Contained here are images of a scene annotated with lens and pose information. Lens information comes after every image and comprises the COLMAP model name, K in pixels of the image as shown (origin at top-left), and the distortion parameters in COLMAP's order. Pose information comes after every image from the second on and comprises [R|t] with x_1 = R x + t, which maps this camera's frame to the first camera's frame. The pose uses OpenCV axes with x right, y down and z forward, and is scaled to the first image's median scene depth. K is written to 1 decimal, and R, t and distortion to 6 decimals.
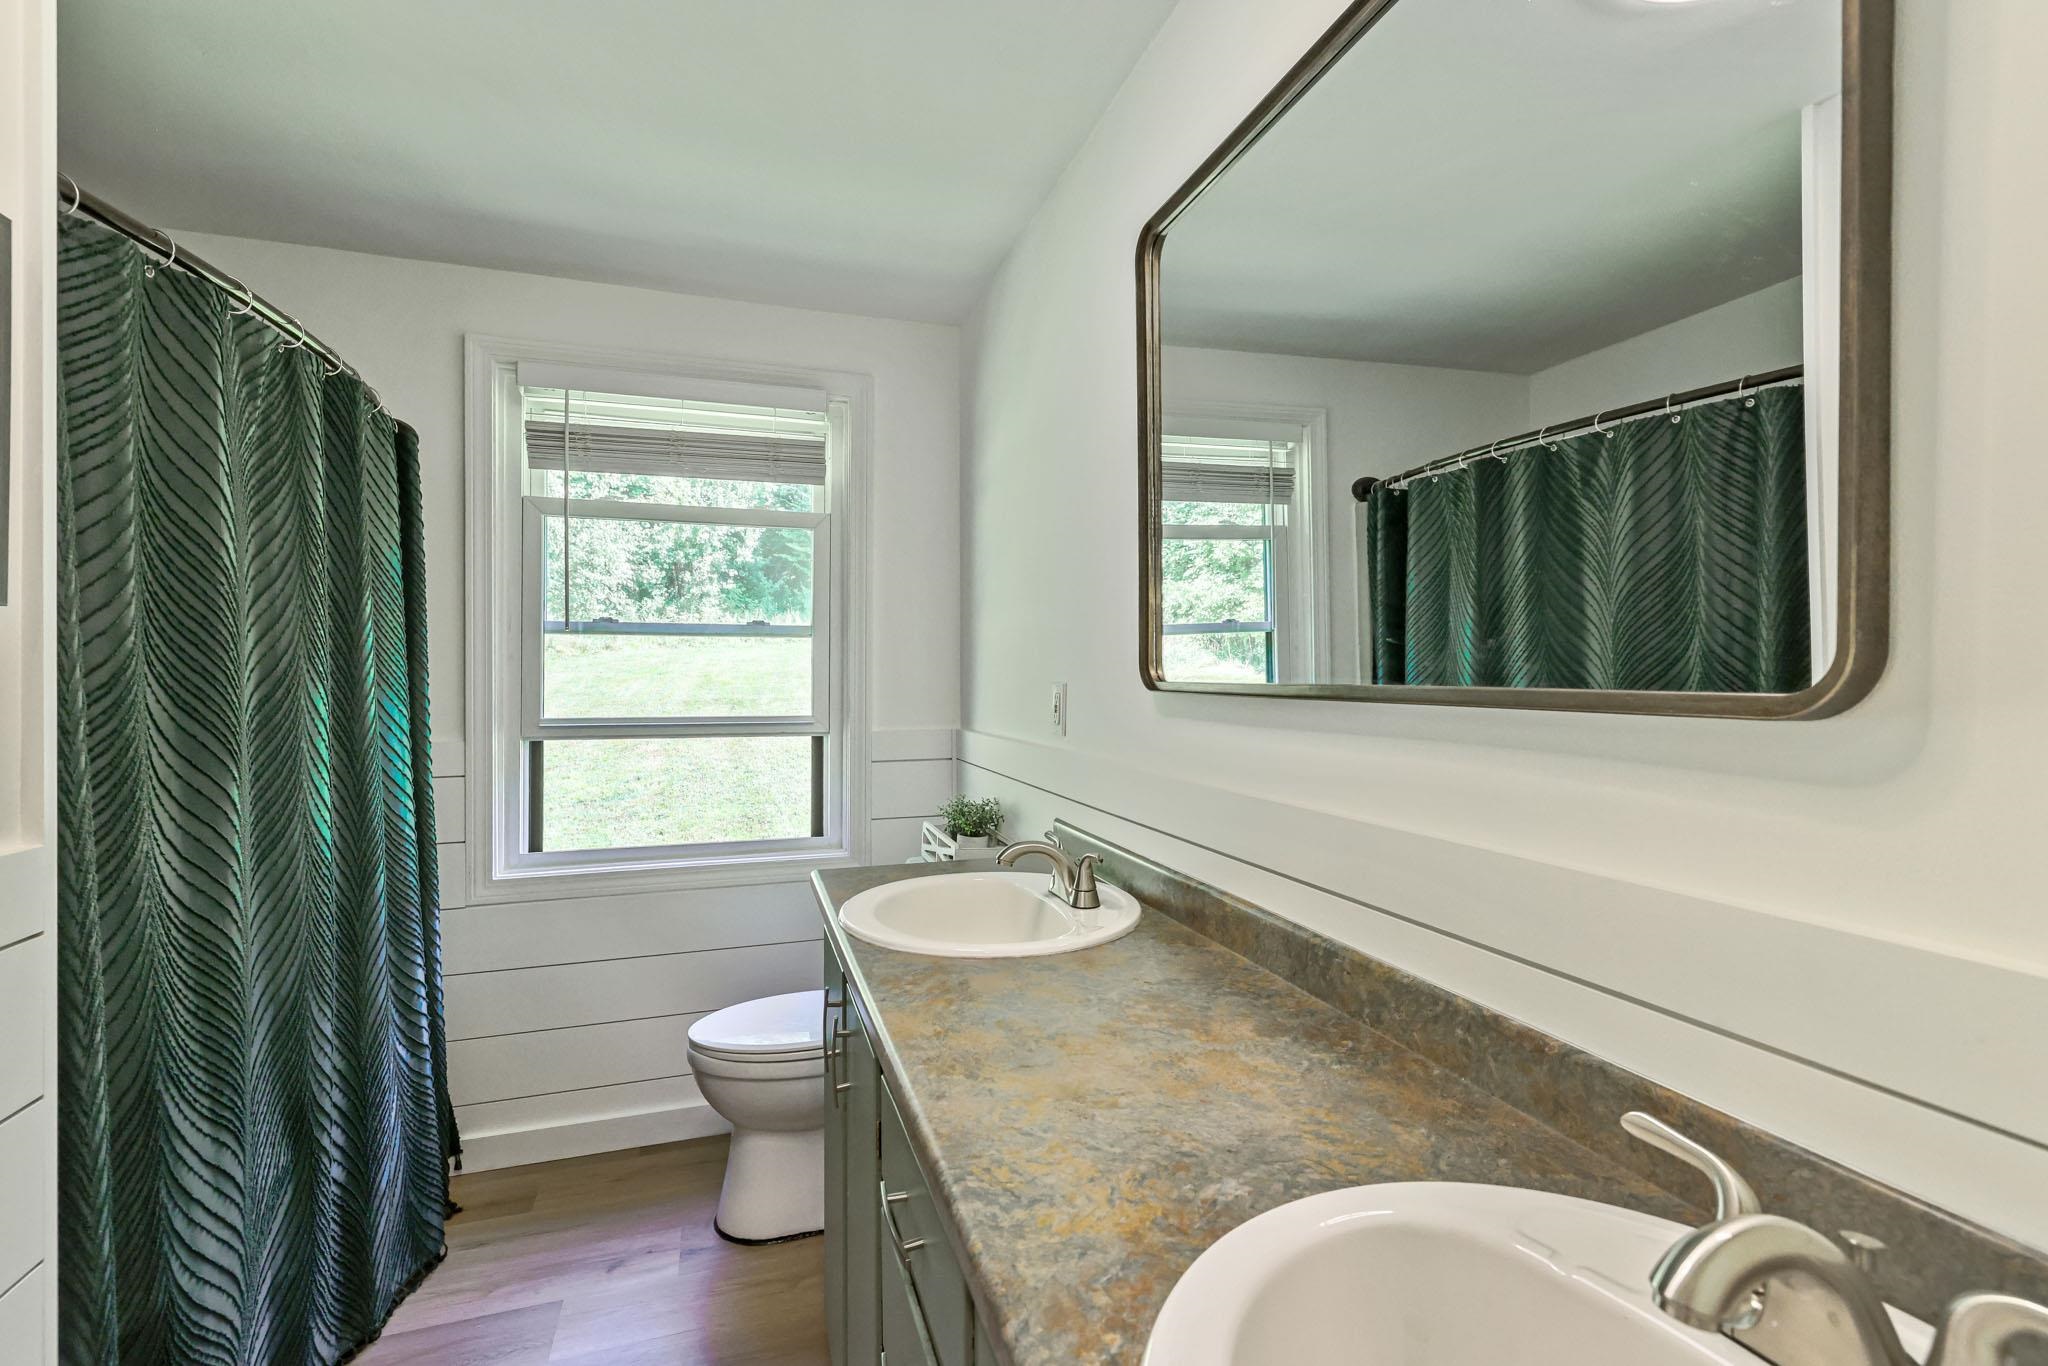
lens RADIAL K [[882.7, 0, 1029.8], [0, 882.7, 686.0], [0, 0, 1]] dist [0.001054, -0.000009]
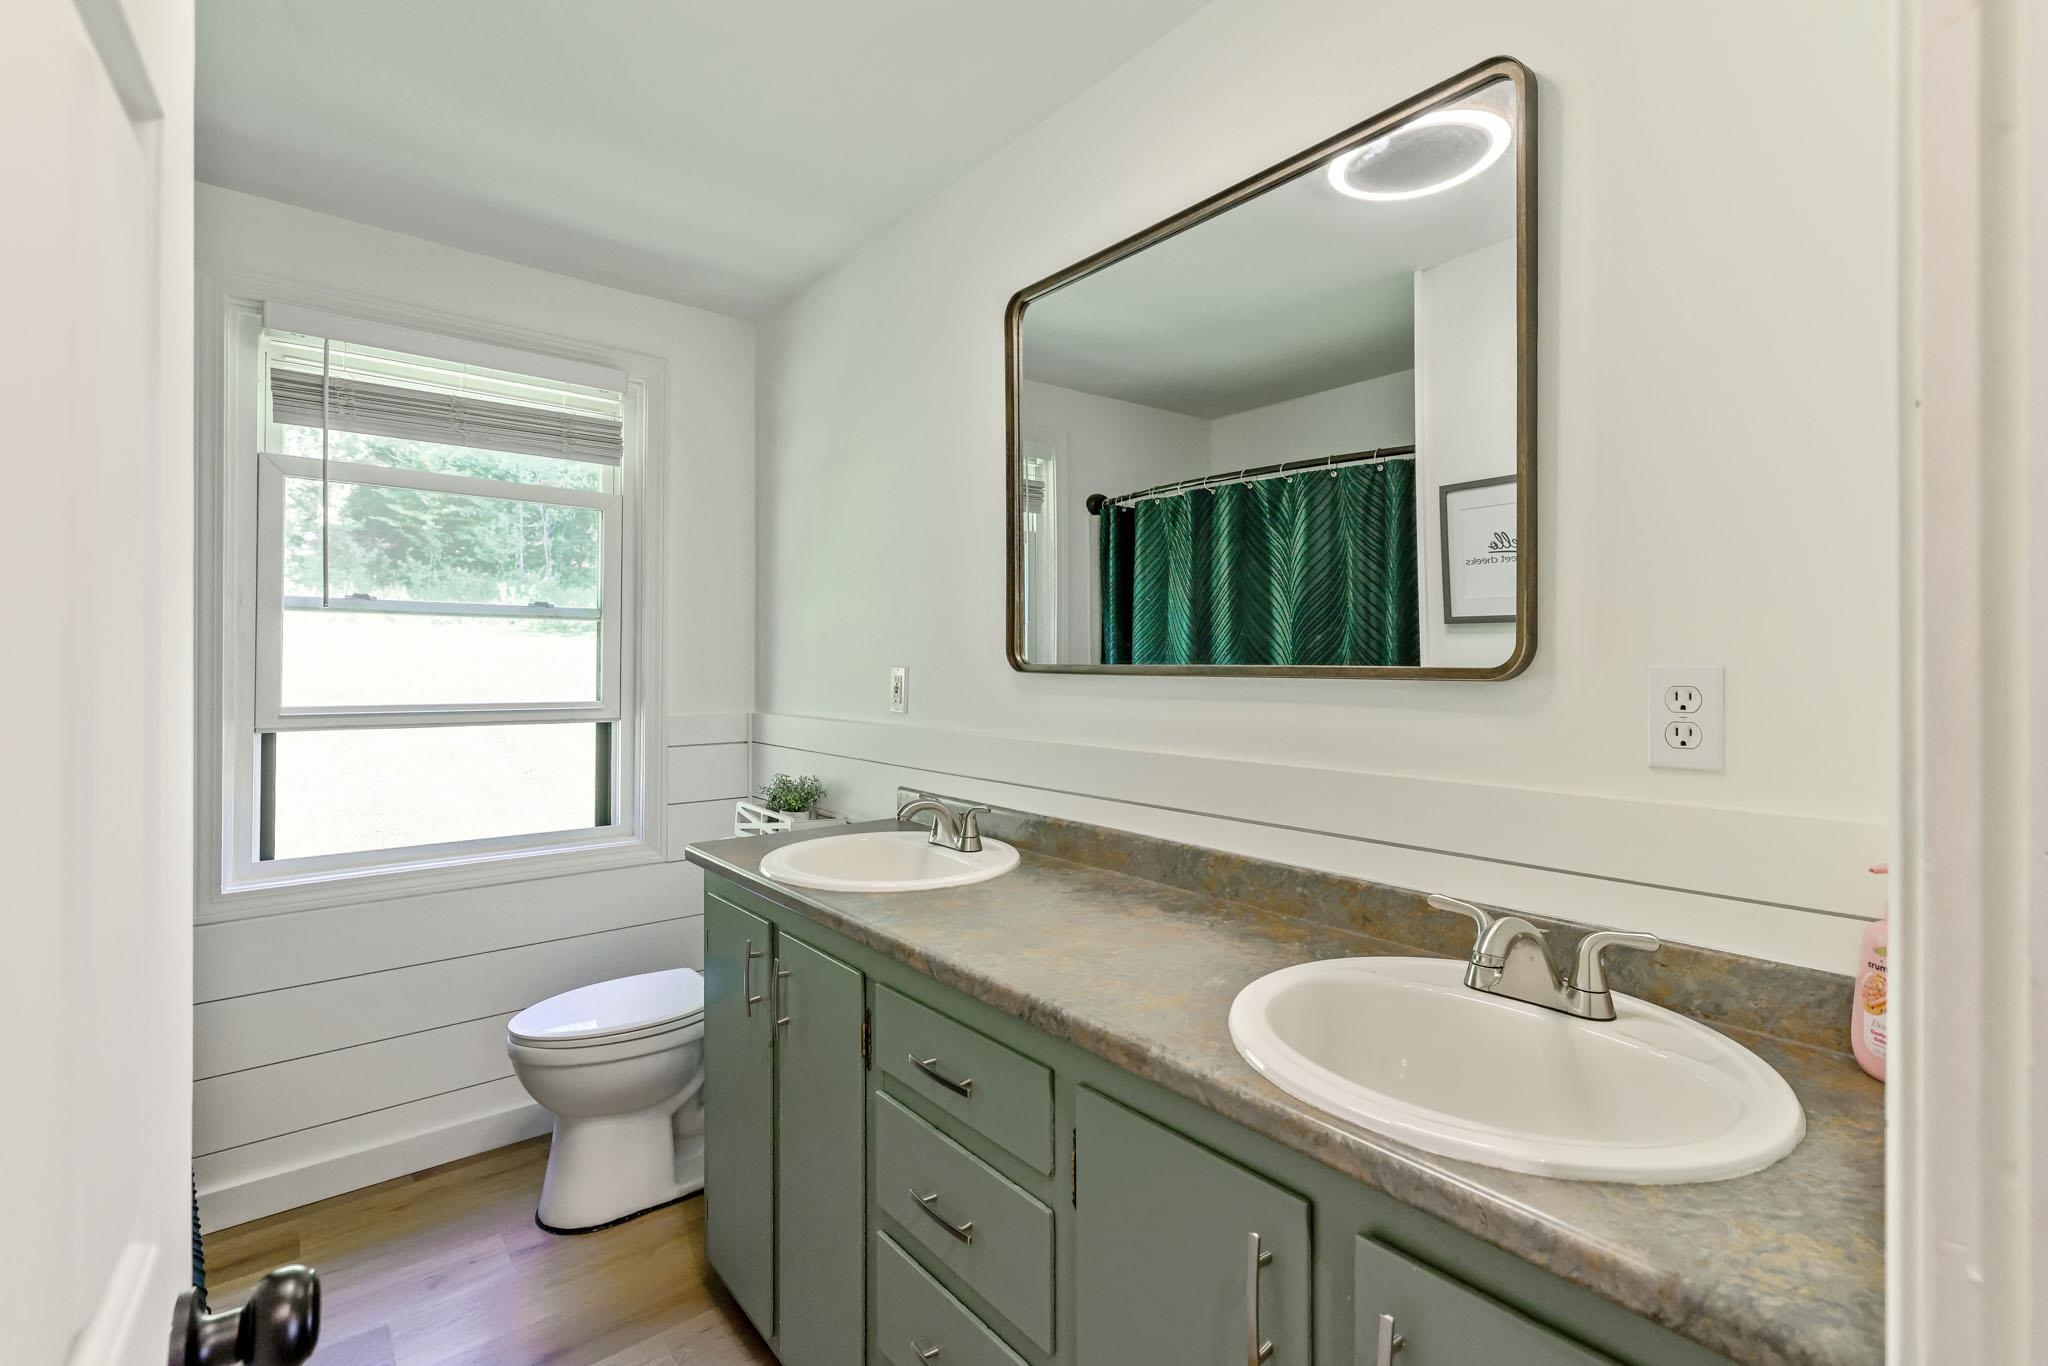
lens RADIAL K [[893.8, 0, 1031.2], [0, 893.8, 674.4], [0, 0, 1]] dist [0.002533, 0.000047]
pose [[0.932083, -0.000193, 0.362245, -0.185839], [0.000899, 0.999998, -0.001782, 0.007144], [-0.362244, 0.001987, 0.932081, -0.103256]]
